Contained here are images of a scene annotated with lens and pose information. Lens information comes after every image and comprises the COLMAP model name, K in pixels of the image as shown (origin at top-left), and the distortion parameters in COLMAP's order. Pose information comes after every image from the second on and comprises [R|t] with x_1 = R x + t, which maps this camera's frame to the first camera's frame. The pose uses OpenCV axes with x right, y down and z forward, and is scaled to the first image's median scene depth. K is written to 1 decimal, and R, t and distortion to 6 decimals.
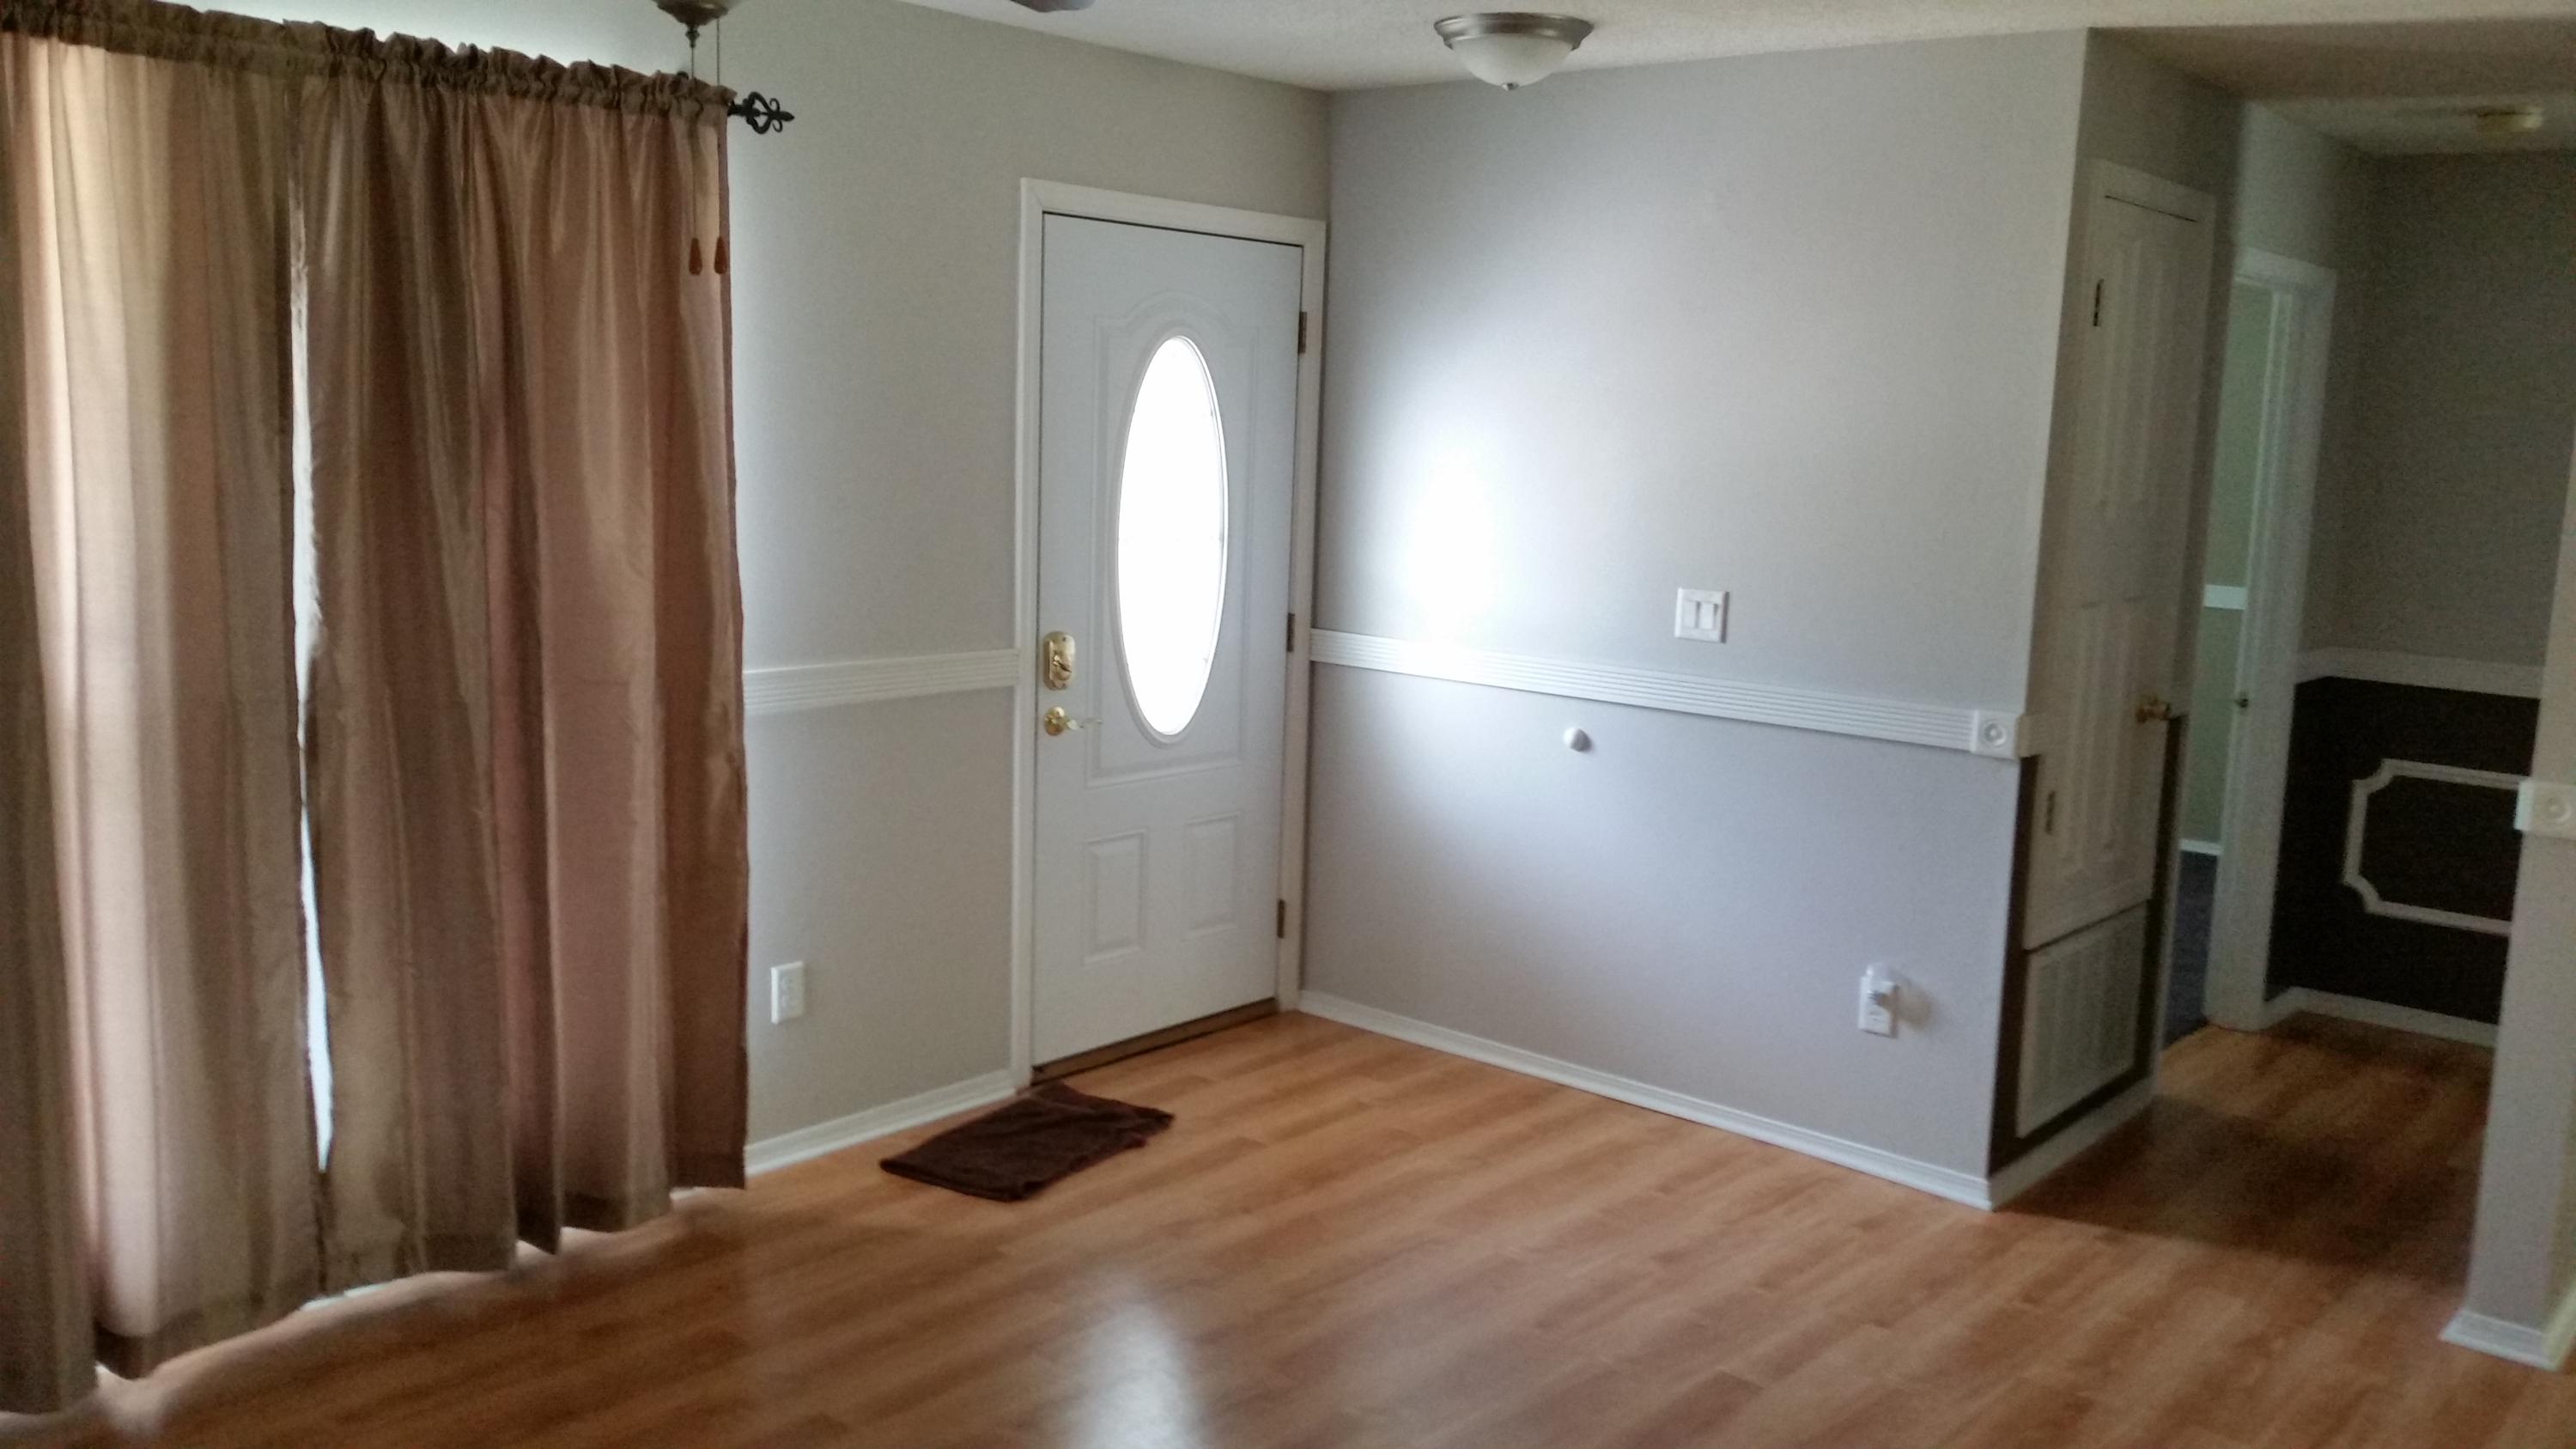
lens RADIAL K [[2166.4, 0, 1288.0], [0, 2166.4, 724.5], [0, 0, 1]] dist [0.109748, -0.234737]
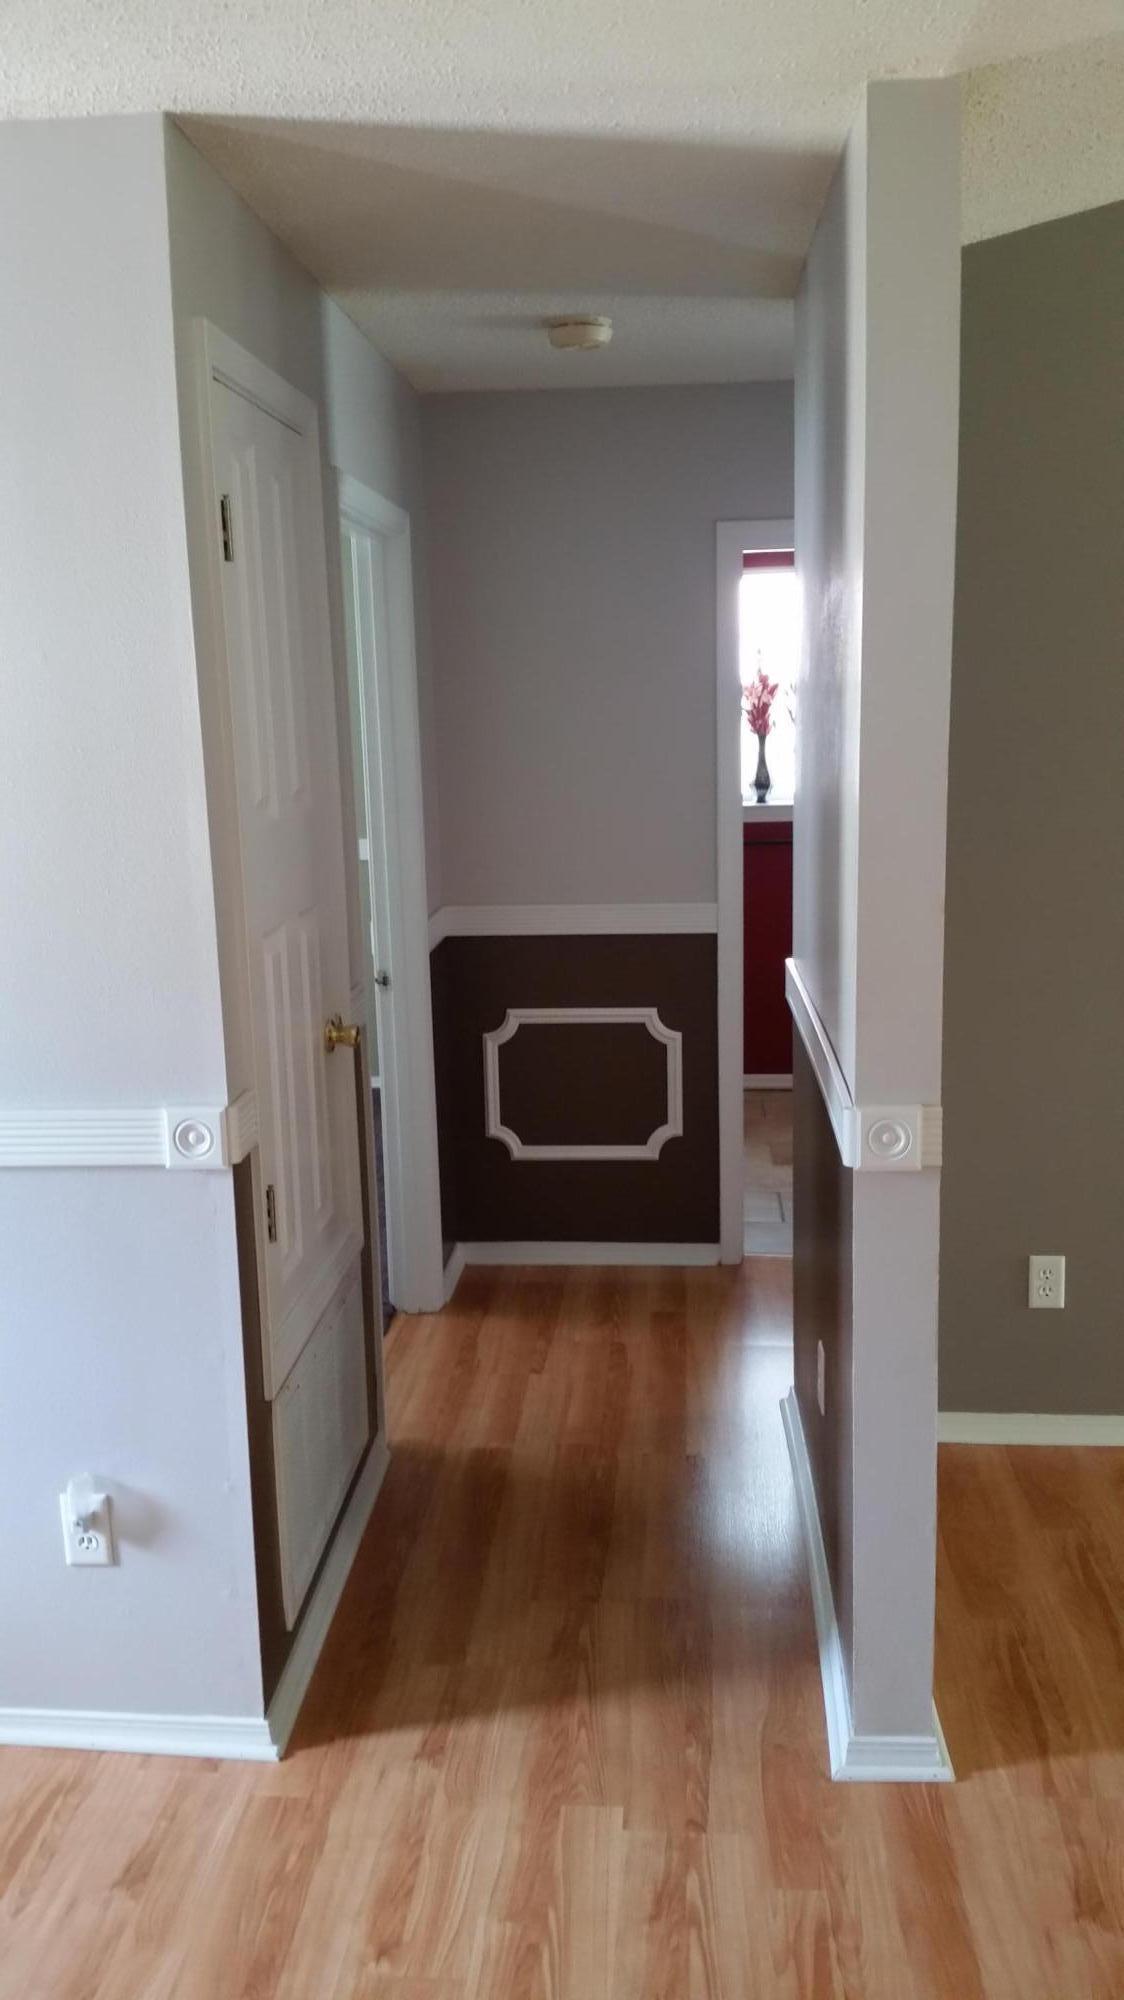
lens RADIAL K [[1681.7, 0, 562.0], [0, 1681.7, 1000.0], [0, 0, 1]] dist [0.109748, -0.234737]
pose [[0.812811, -0.163887, 0.558998, 0.114828], [0.139837, 0.986444, 0.085875, -0.067819], [-0.565494, 0.008368, 0.824710, 0.455888]]
